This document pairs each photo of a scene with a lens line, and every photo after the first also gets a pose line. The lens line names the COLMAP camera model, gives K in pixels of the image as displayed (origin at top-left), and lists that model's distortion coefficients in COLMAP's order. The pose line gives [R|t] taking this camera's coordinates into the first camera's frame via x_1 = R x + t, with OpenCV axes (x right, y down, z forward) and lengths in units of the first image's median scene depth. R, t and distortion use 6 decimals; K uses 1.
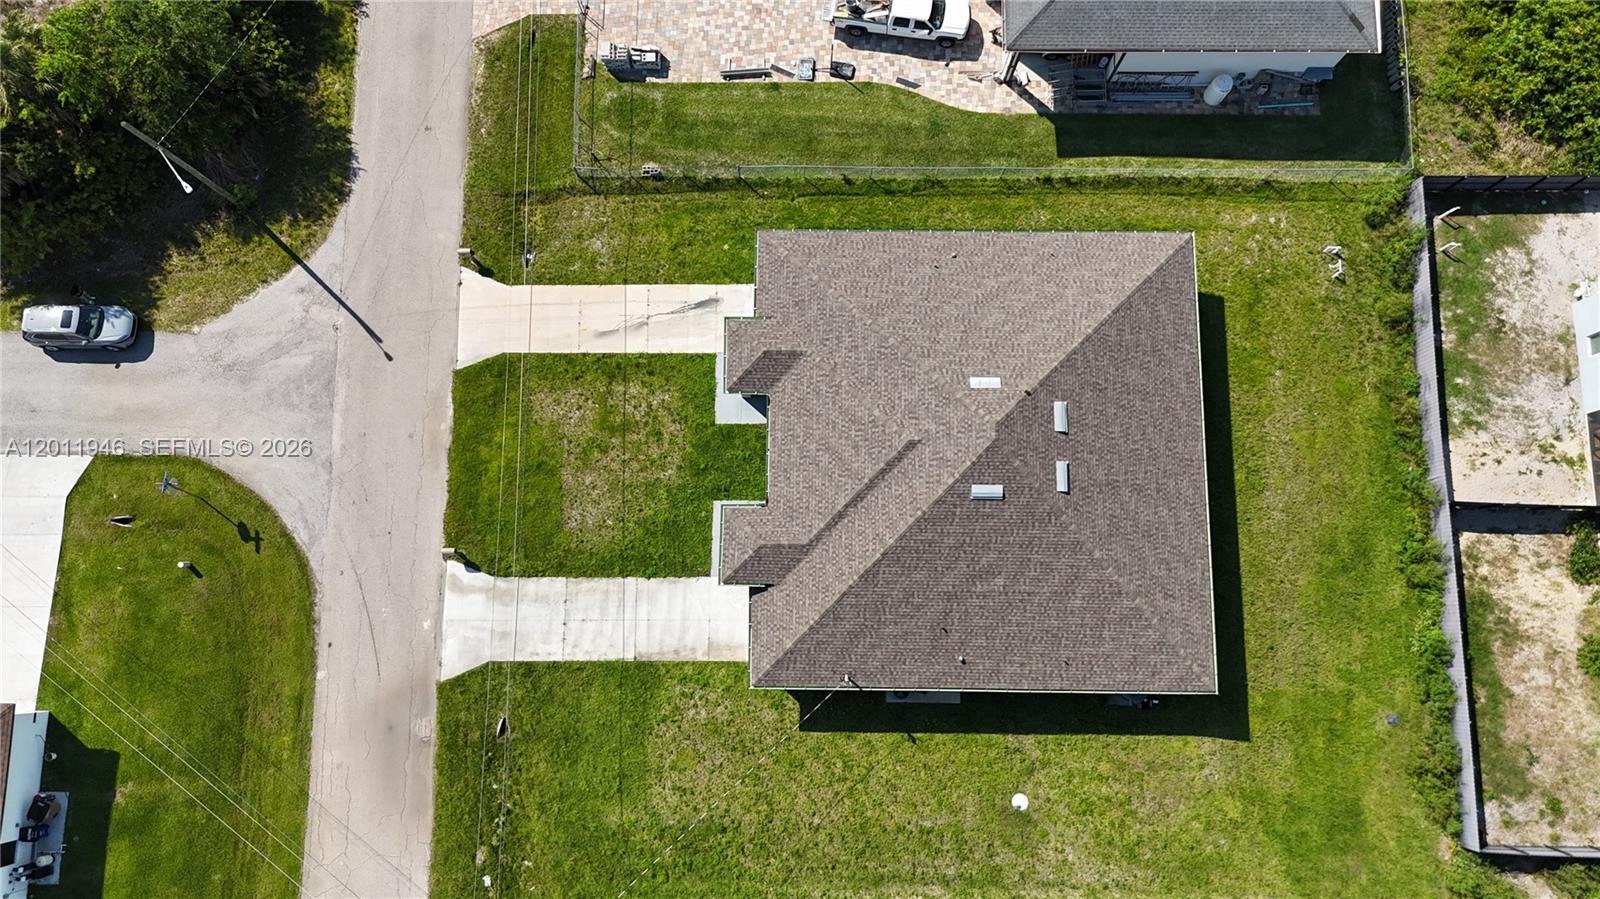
lens RADIAL K [[1178.0, 0, 800.0], [0, 1178.0, 449.5], [0, 0, 1]] dist [0.067609, -0.066588]
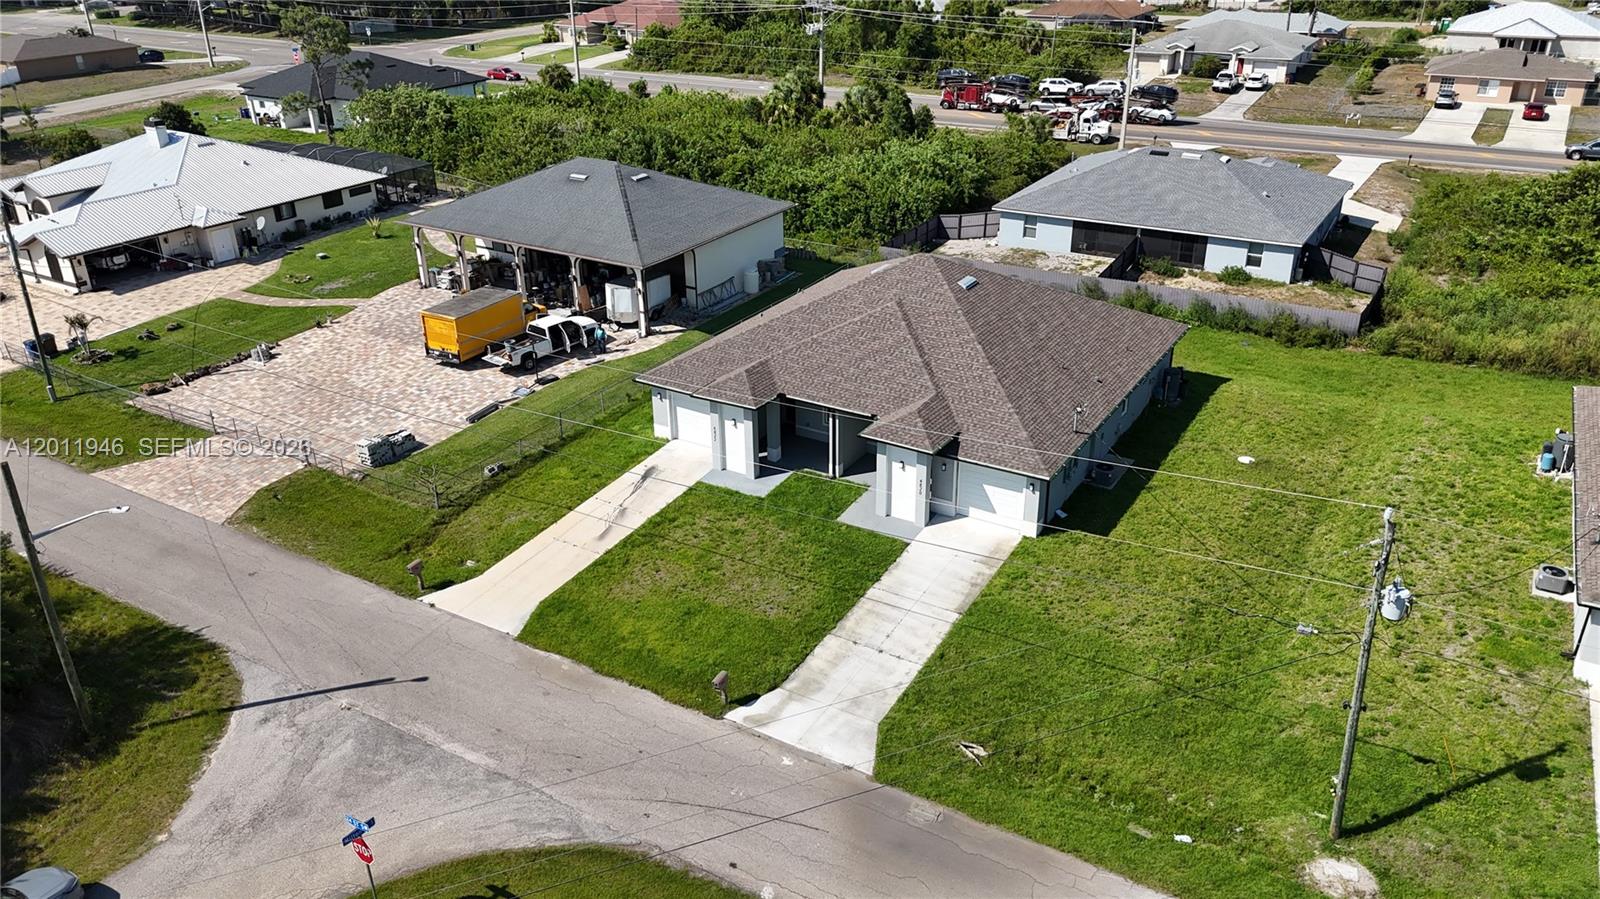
lens RADIAL K [[1187.5, 0, 798.1], [0, 1187.5, 441.7], [0, 0, 1]] dist [0.076704, -0.082180]
pose [[0.514499, -0.371322, 0.772923, -0.761155], [0.847721, 0.355936, -0.393292, 0.351765], [-0.129073, 0.857572, 0.497907, 0.497229]]
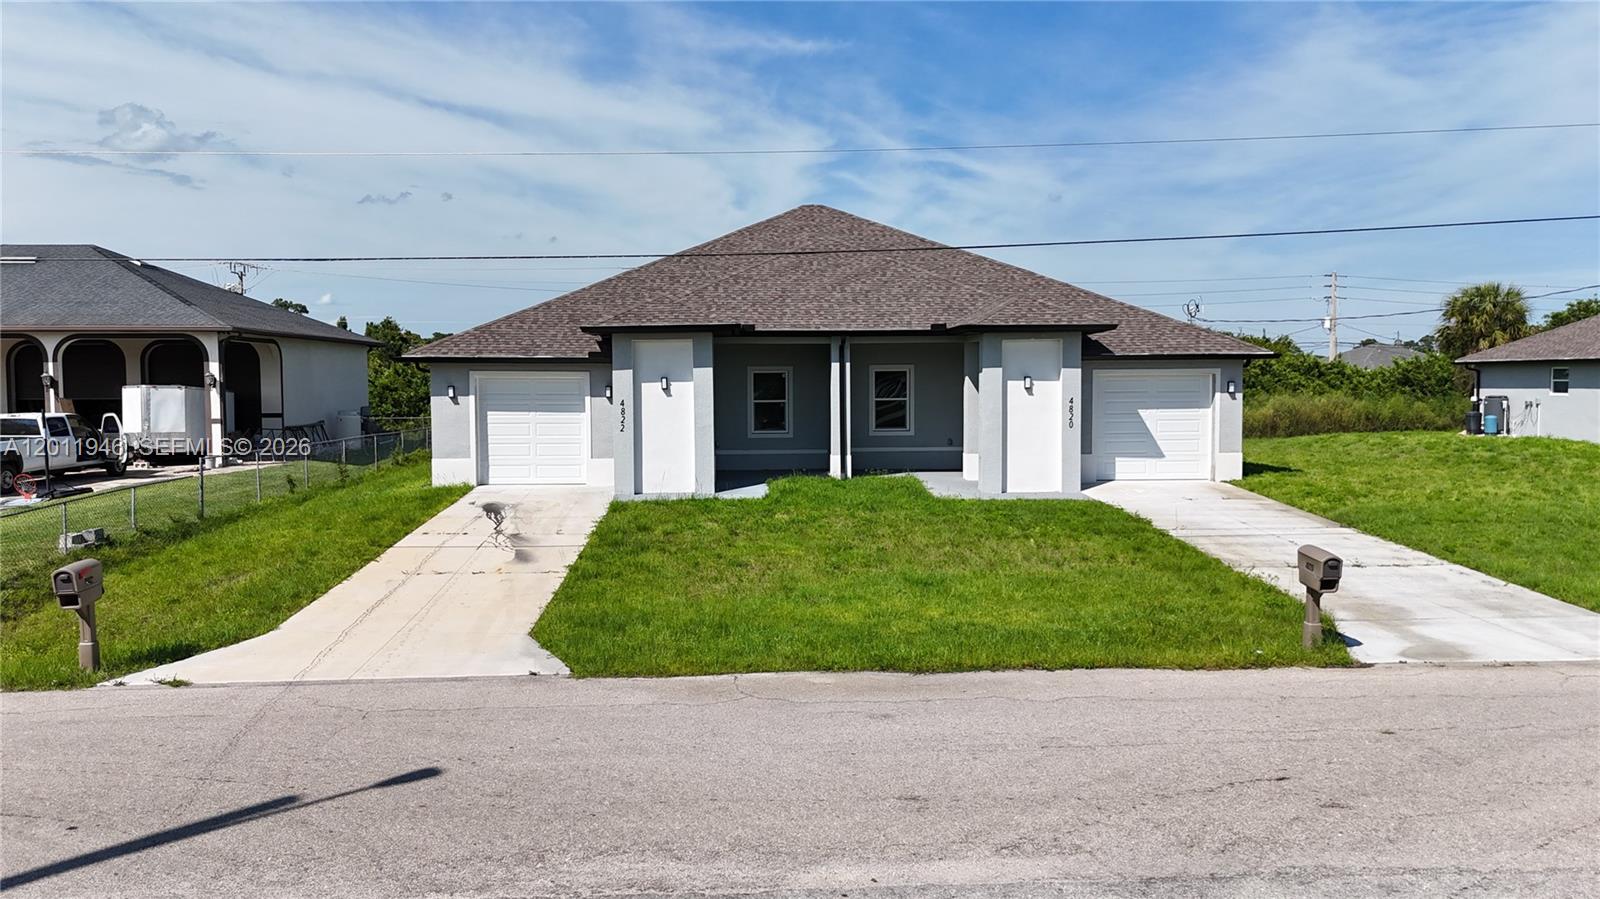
lens RADIAL K [[1187.5, 0, 798.1], [0, 1187.5, 441.7], [0, 0, 1]] dist [0.076704, -0.082180]
pose [[-0.062751, -0.050467, 0.996752, -0.537968], [0.985383, 0.155350, 0.069901, -0.047985], [-0.158374, 0.986569, 0.039981, 0.959507]]
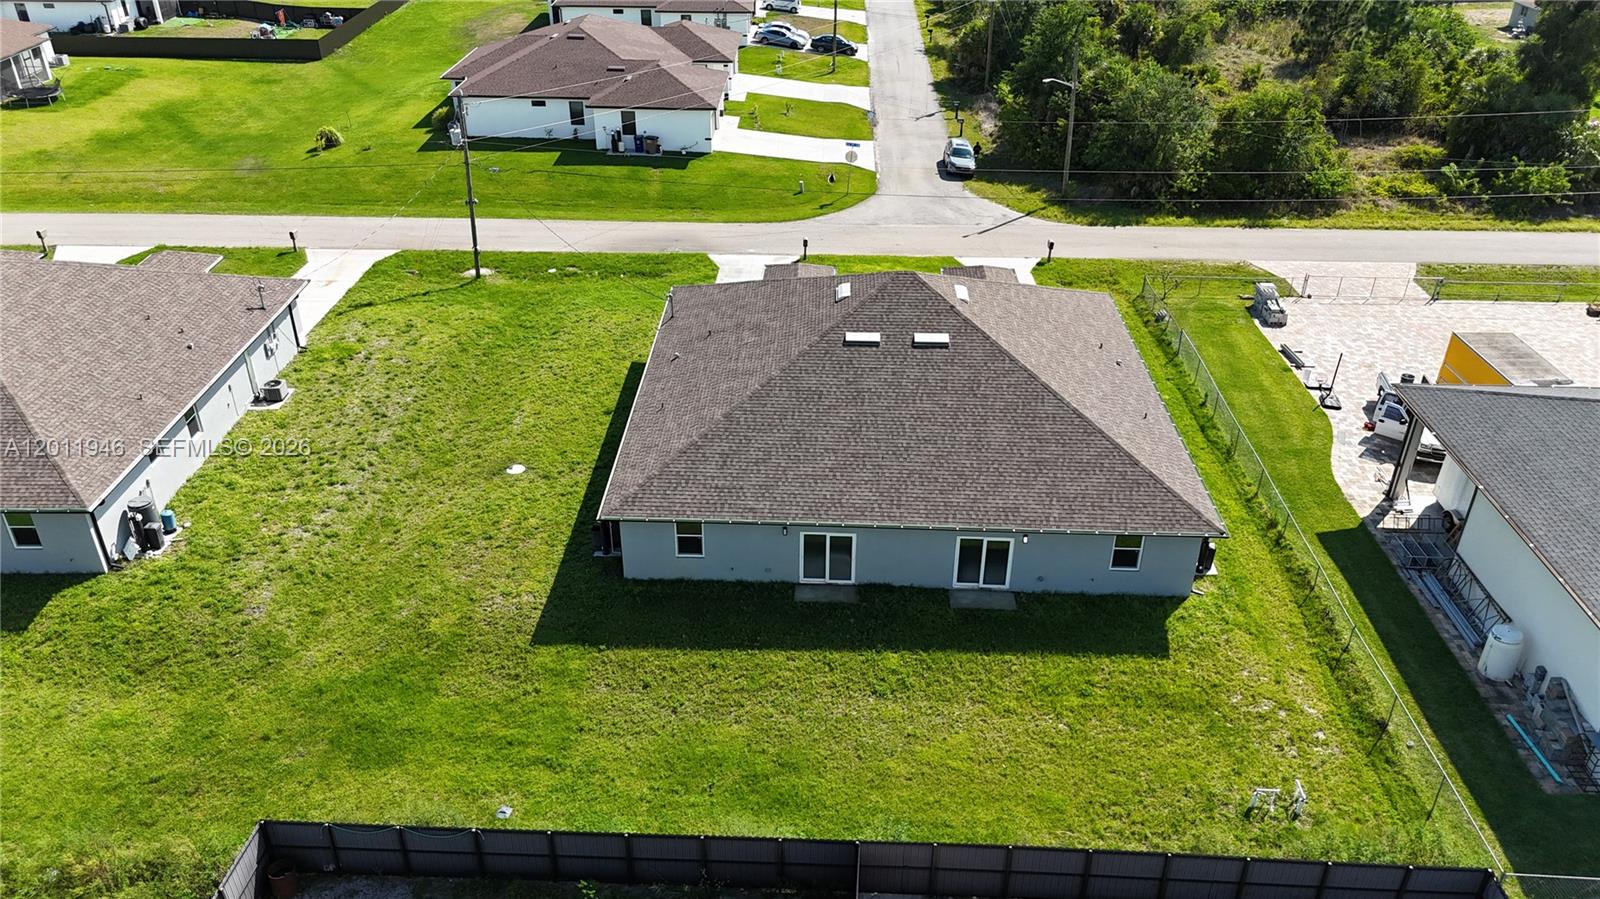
lens RADIAL K [[1187.5, 0, 798.1], [0, 1187.5, 441.7], [0, 0, 1]] dist [0.076704, -0.082180]
pose [[-0.025666, 0.500595, -0.865301, 0.904062], [-0.987142, 0.123919, 0.100969, -0.008082], [0.157772, 0.856766, 0.490978, 0.542015]]
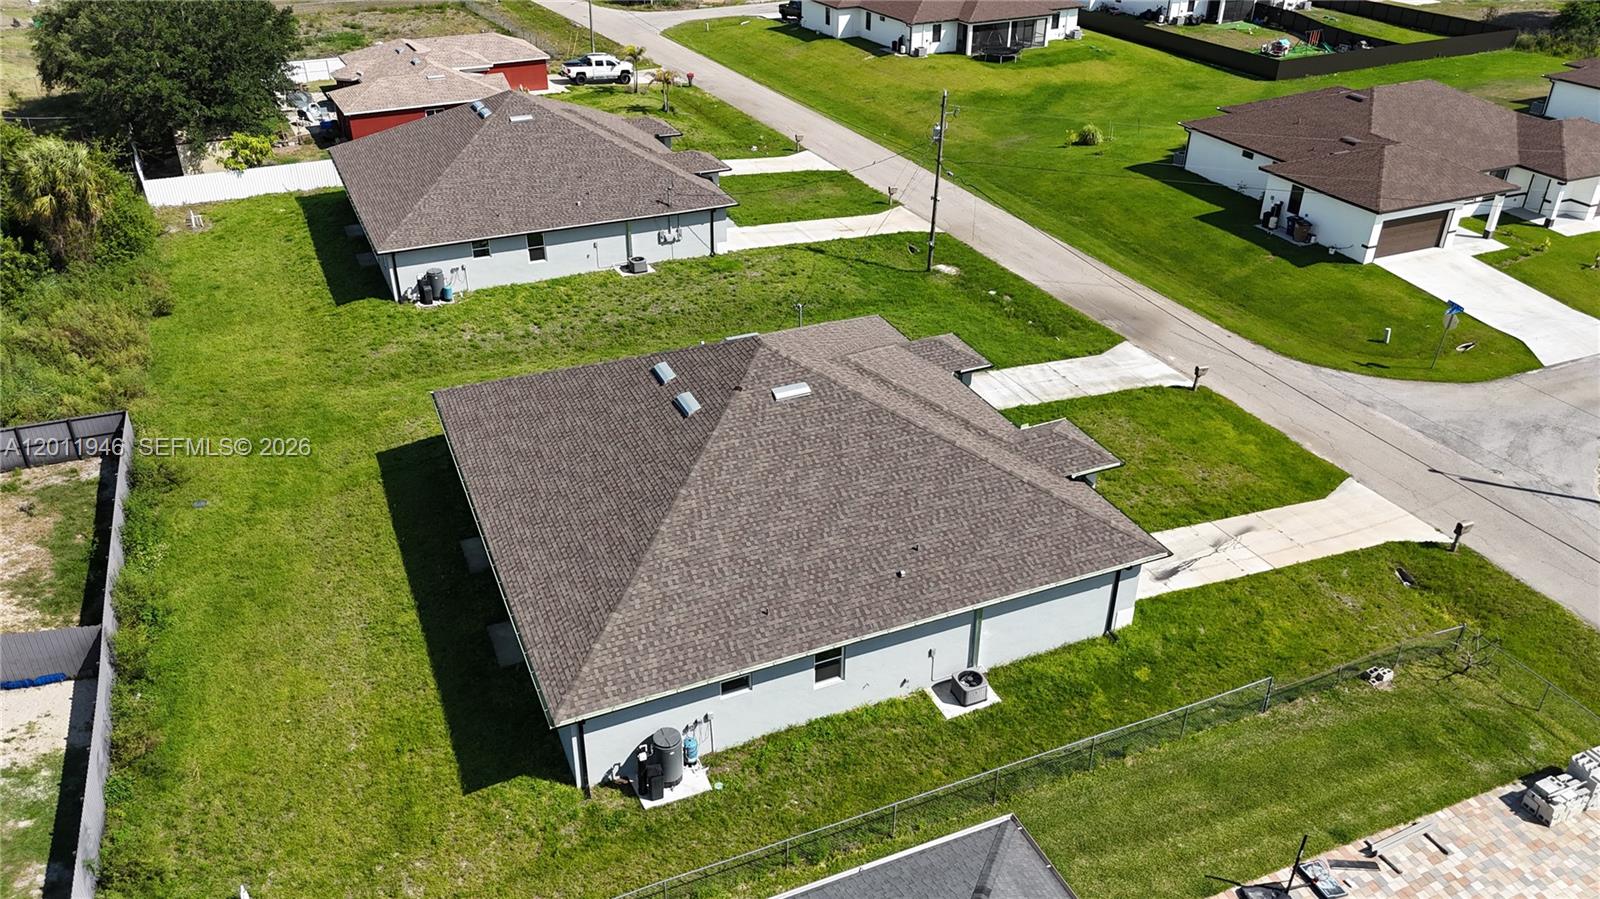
lens RADIAL K [[1178.0, 0, 800.0], [0, 1178.0, 449.5], [0, 0, 1]] dist [0.067609, -0.066588]
pose [[-0.913638, 0.200401, -0.353702, 0.385304], [-0.401746, -0.312015, 0.860957, -0.659627], [0.062176, 0.928701, 0.365579, 0.655353]]
